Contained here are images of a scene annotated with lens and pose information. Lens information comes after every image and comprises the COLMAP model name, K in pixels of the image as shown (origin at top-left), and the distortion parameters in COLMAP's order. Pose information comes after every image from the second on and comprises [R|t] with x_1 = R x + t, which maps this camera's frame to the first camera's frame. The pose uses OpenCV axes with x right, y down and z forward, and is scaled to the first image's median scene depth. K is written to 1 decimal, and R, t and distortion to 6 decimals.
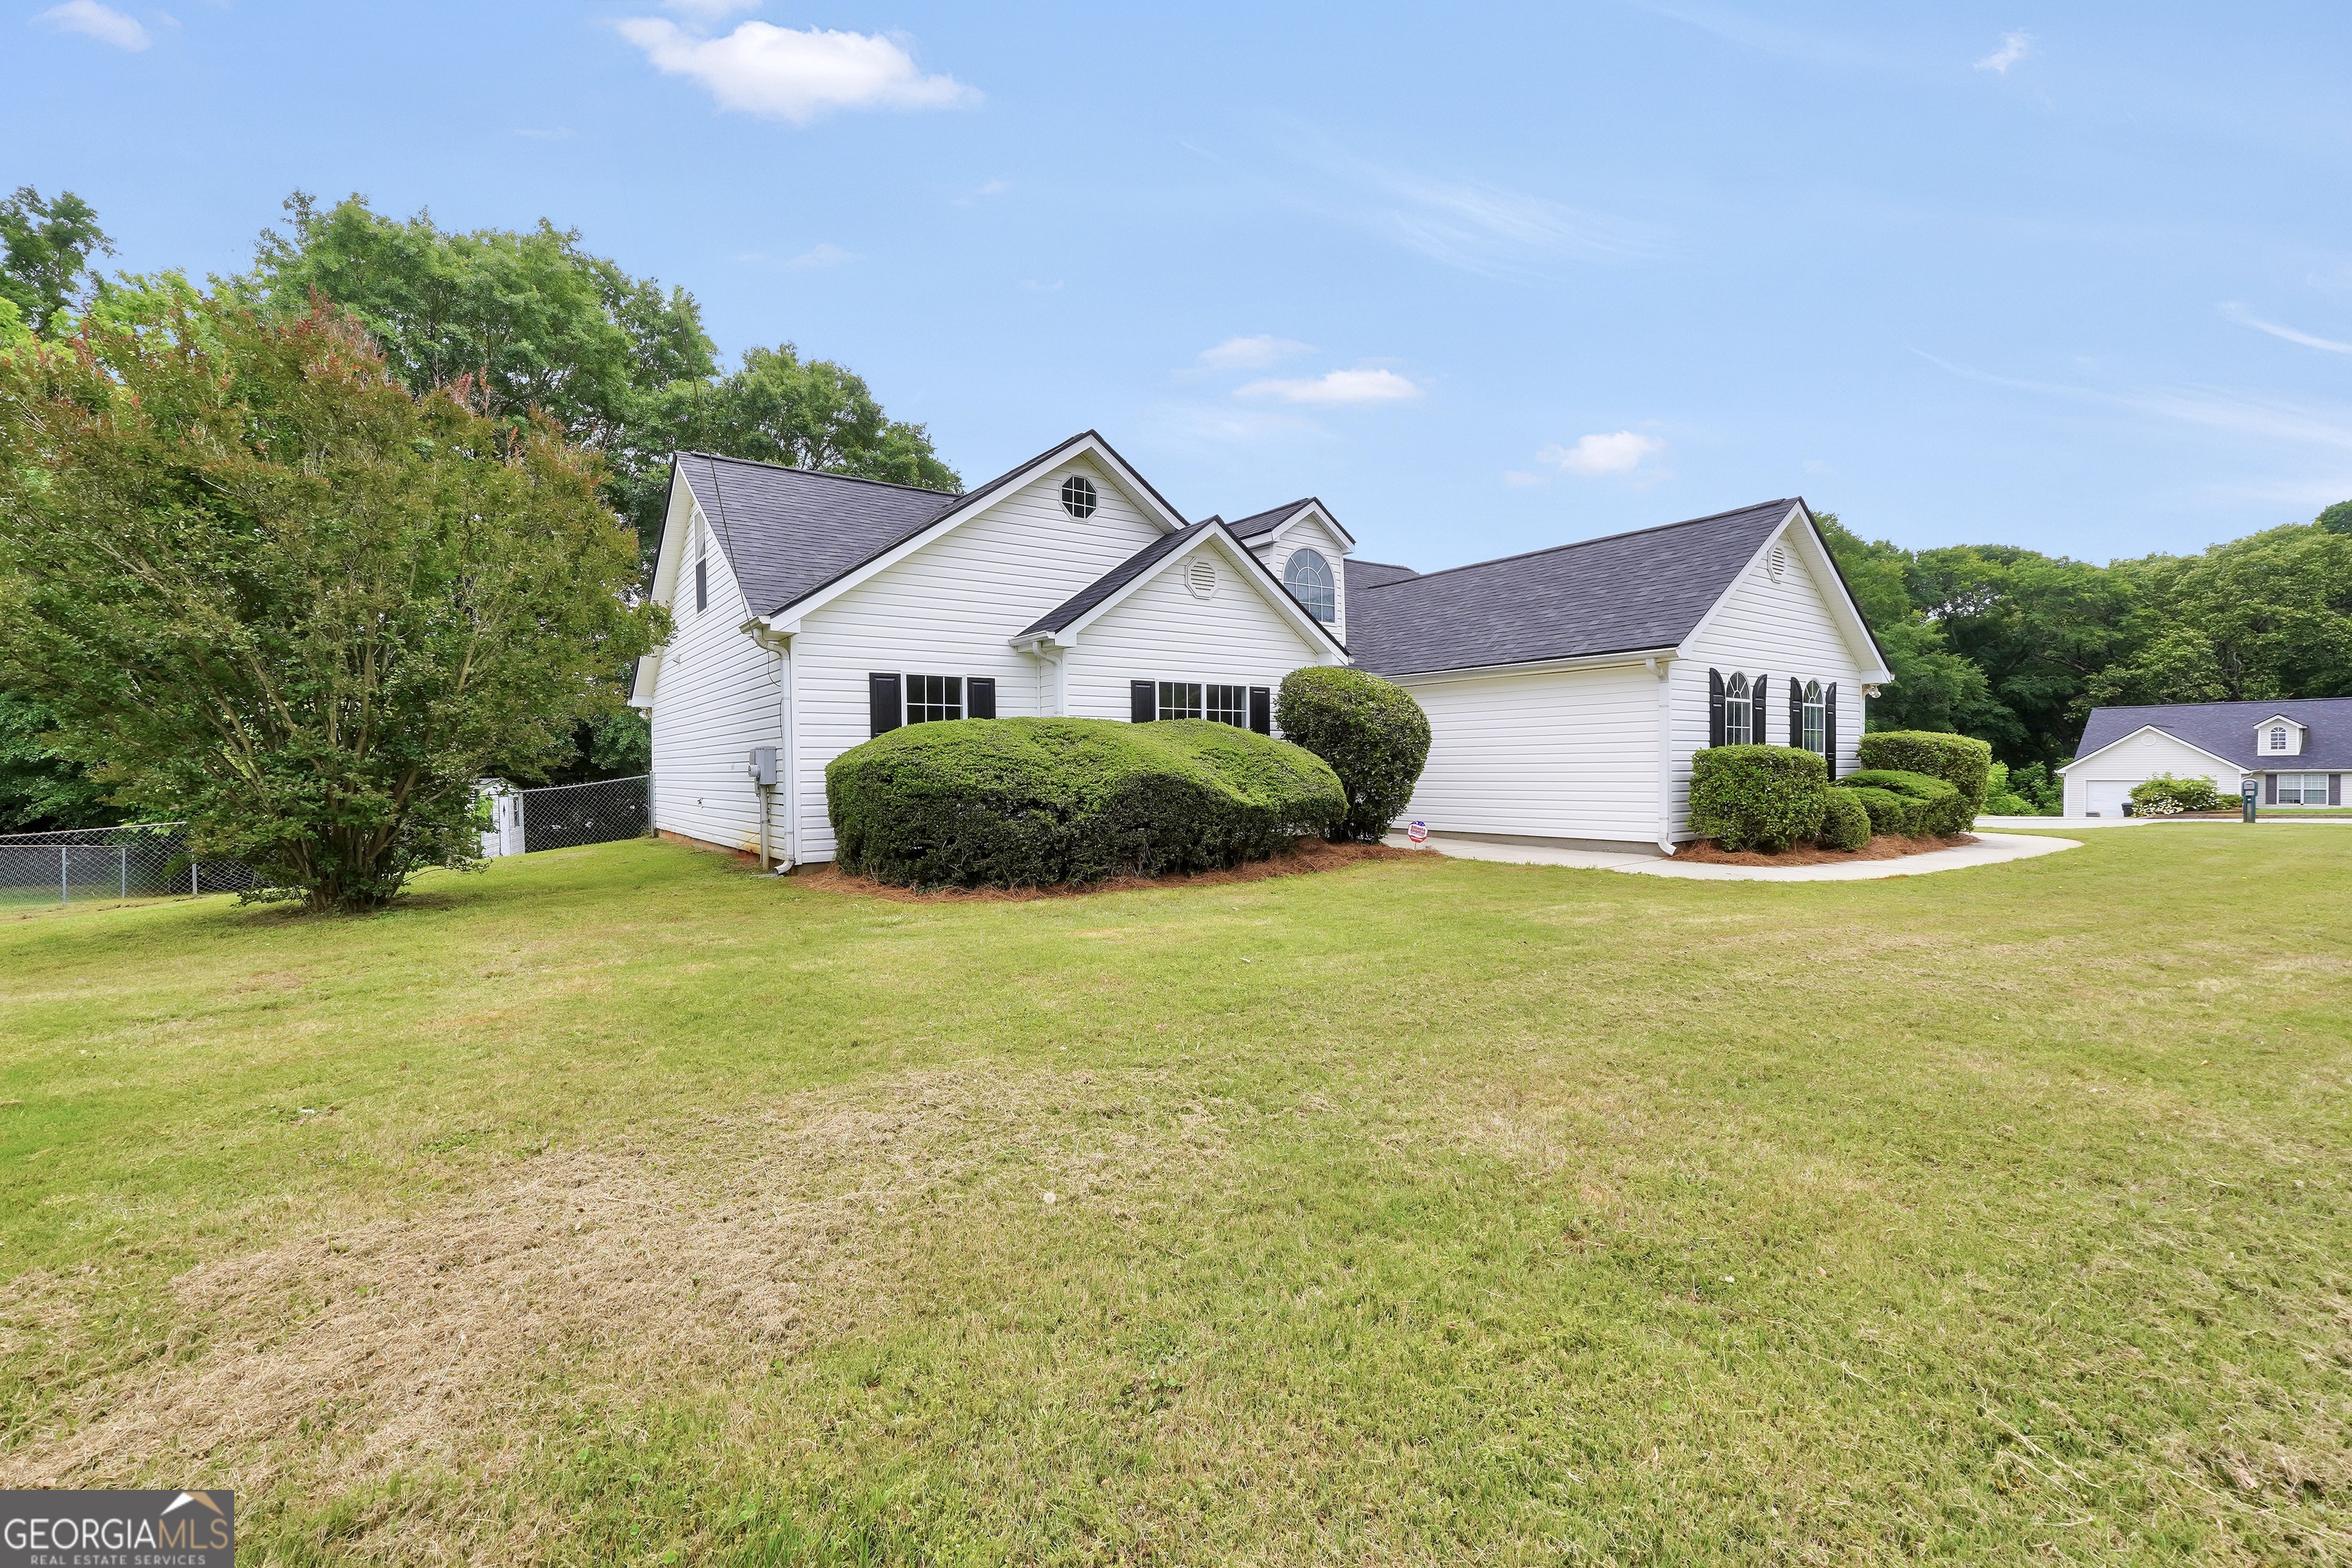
lens RADIAL K [[993.2, 0, 1169.4], [0, 993.2, 786.6], [0, 0, 1]] dist [-0.018130, 0.005814]
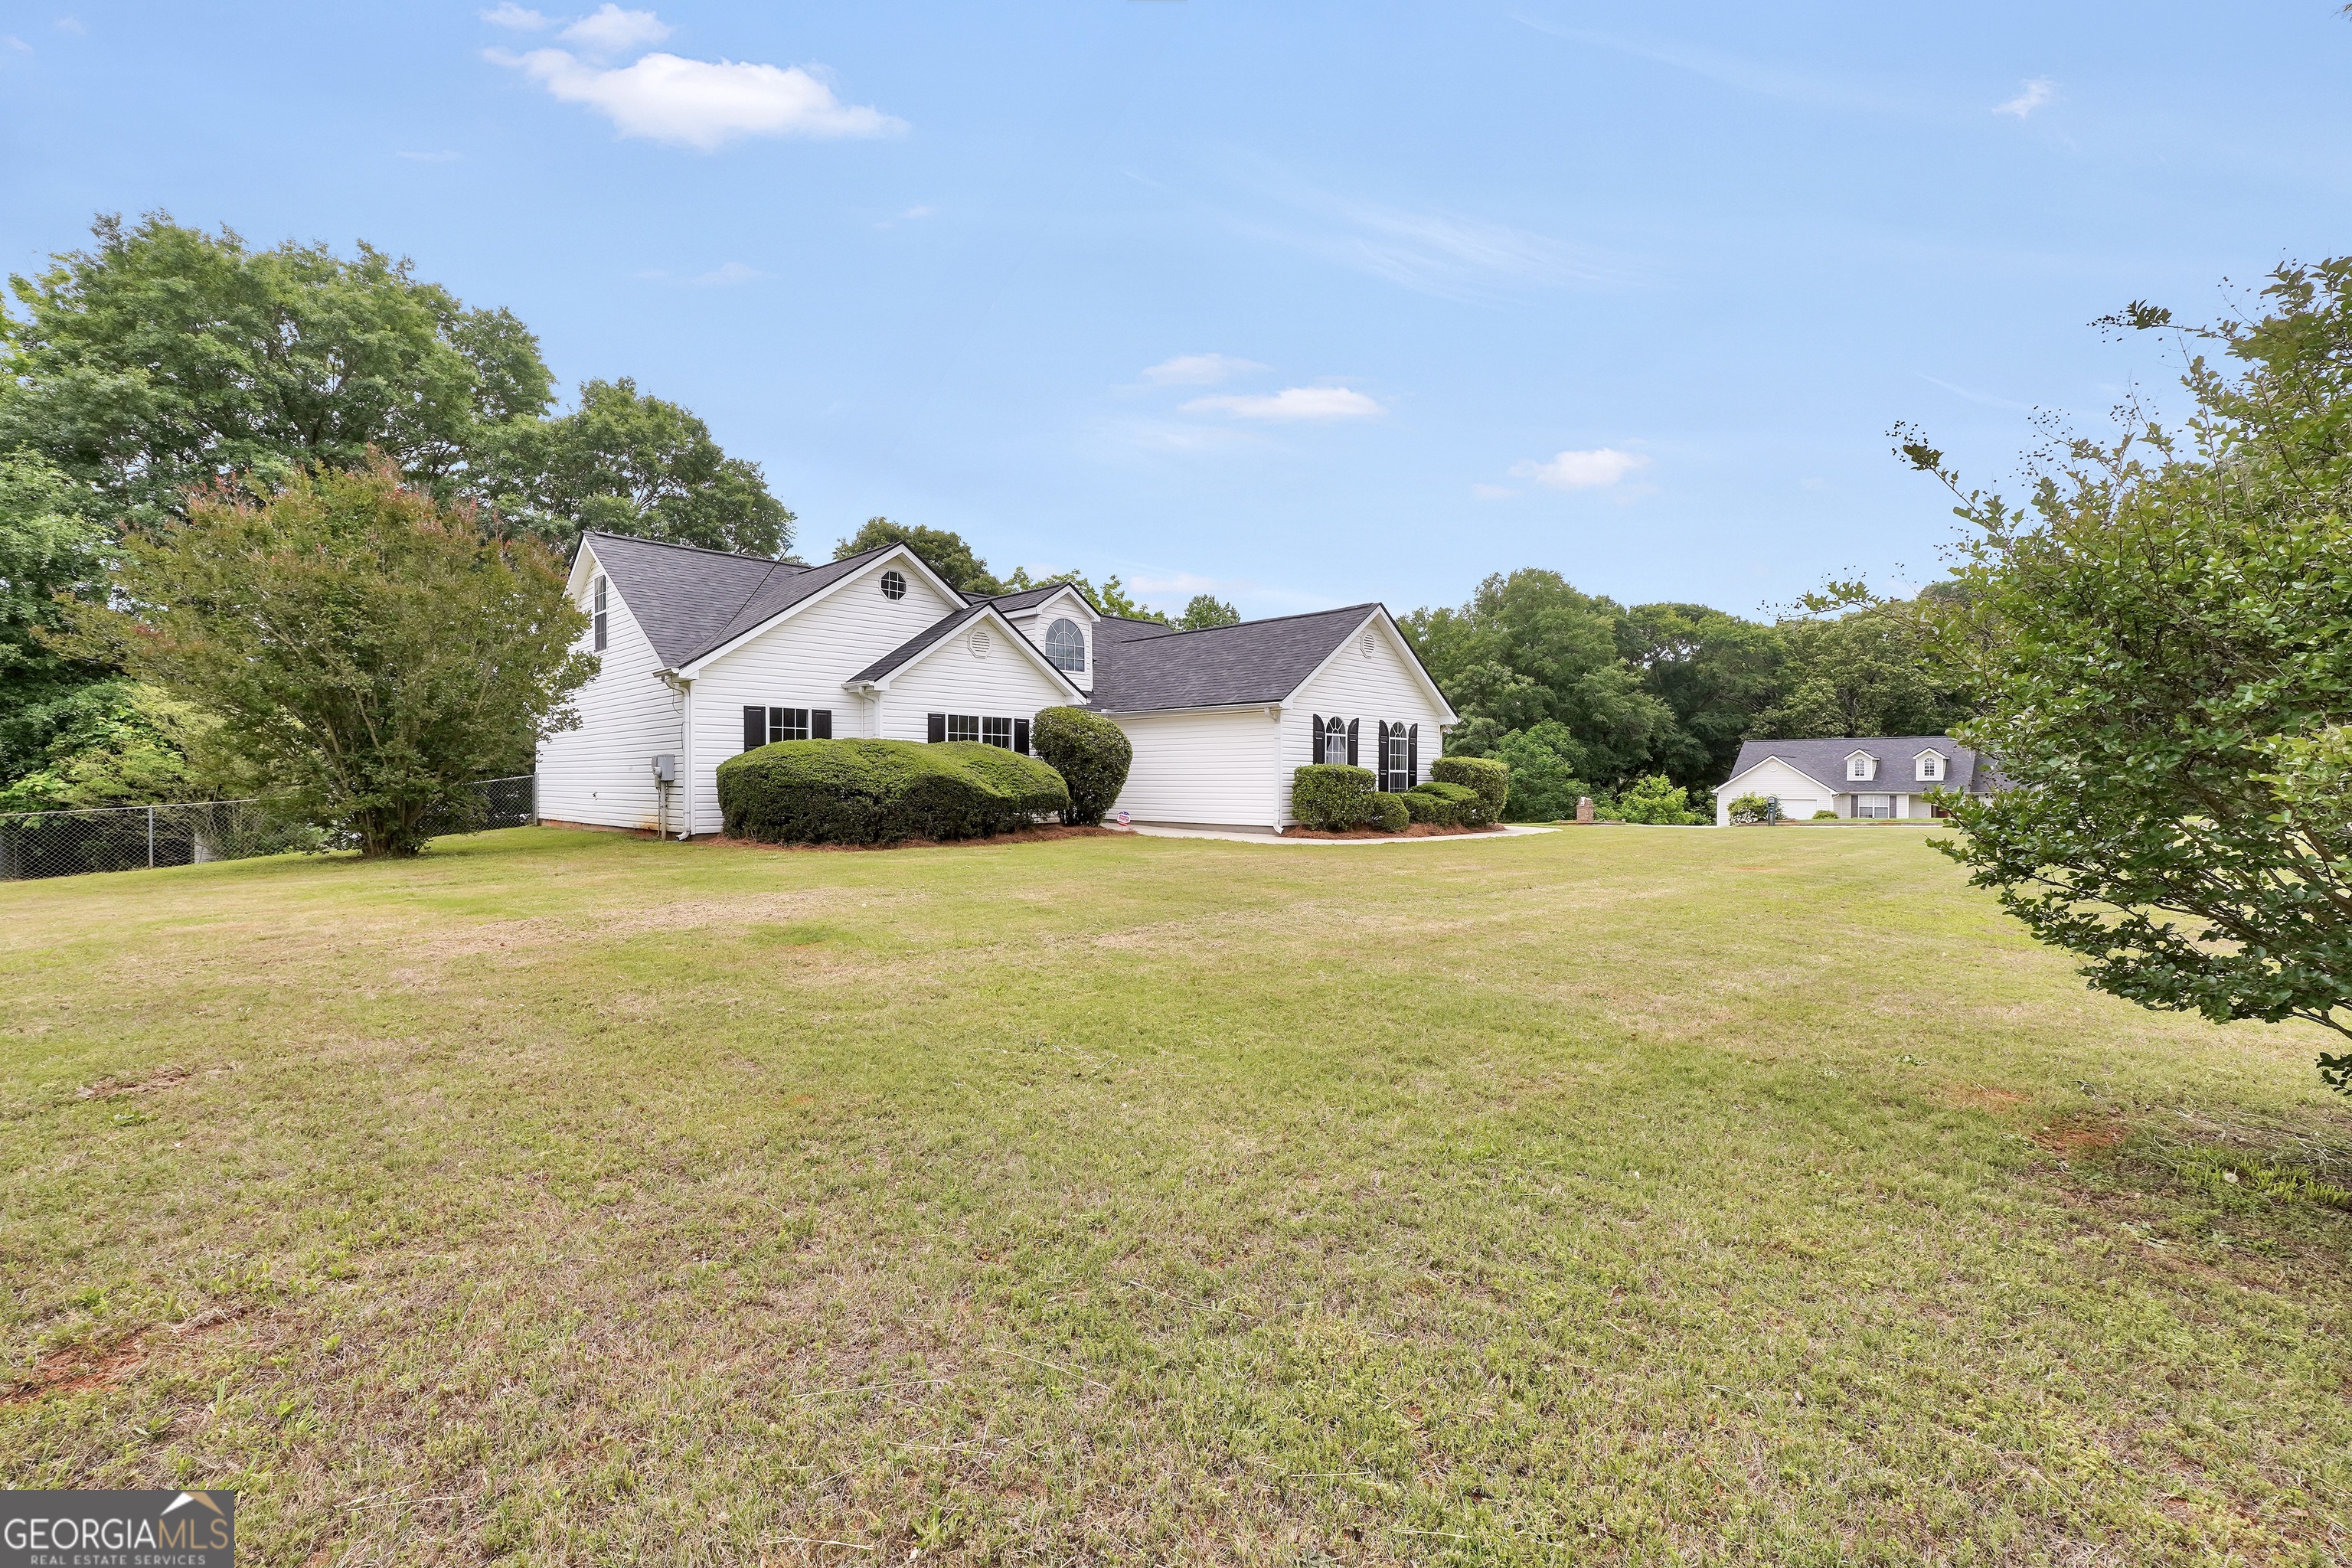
lens RADIAL K [[993.2, 0, 1169.4], [0, 993.2, 786.6], [0, 0, 1]] dist [-0.018130, 0.005814]
pose [[0.985521, 0.011952, 0.169133, 0.063727], [-0.009432, 0.999832, -0.015695, 0.019589], [-0.169292, 0.013873, 0.985468, -0.481403]]
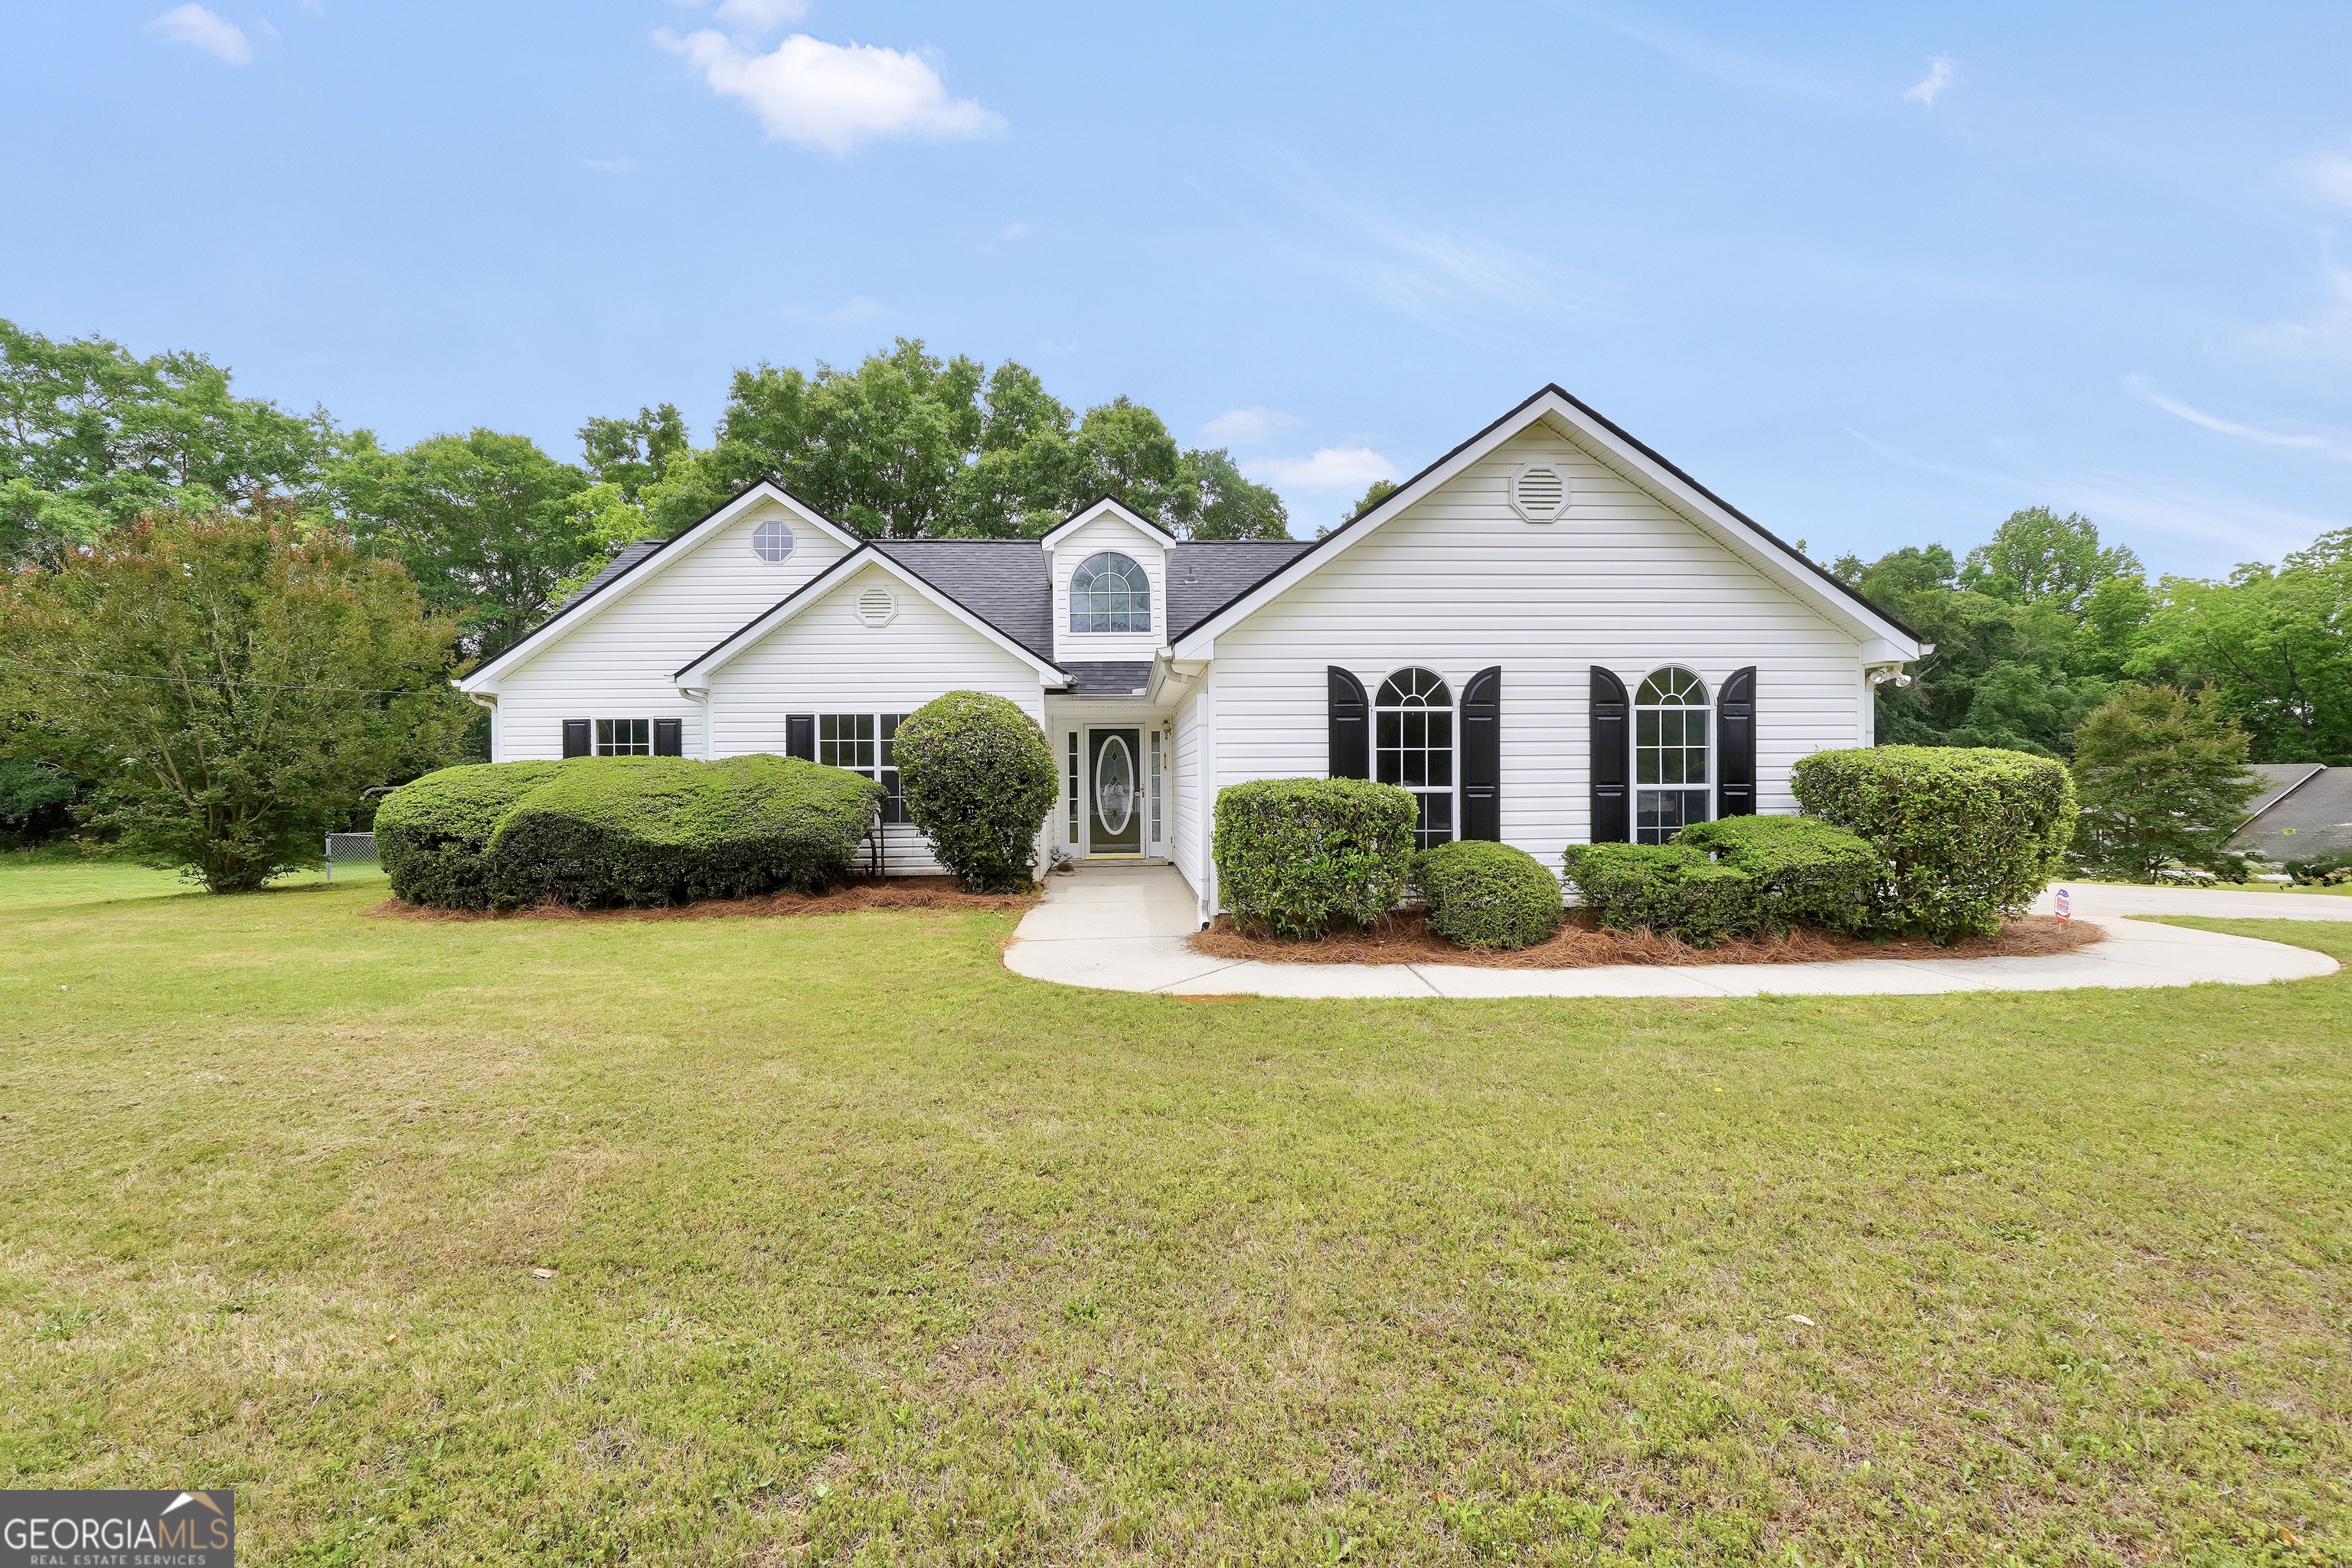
lens RADIAL K [[993.2, 0, 1169.4], [0, 993.2, 786.6], [0, 0, 1]] dist [-0.018130, 0.005814]
pose [[0.837577, 0.004266, -0.546303, 0.826345], [-0.009593, 0.999930, -0.006899, -0.028967], [0.546235, 0.011019, 0.837559, 0.349660]]
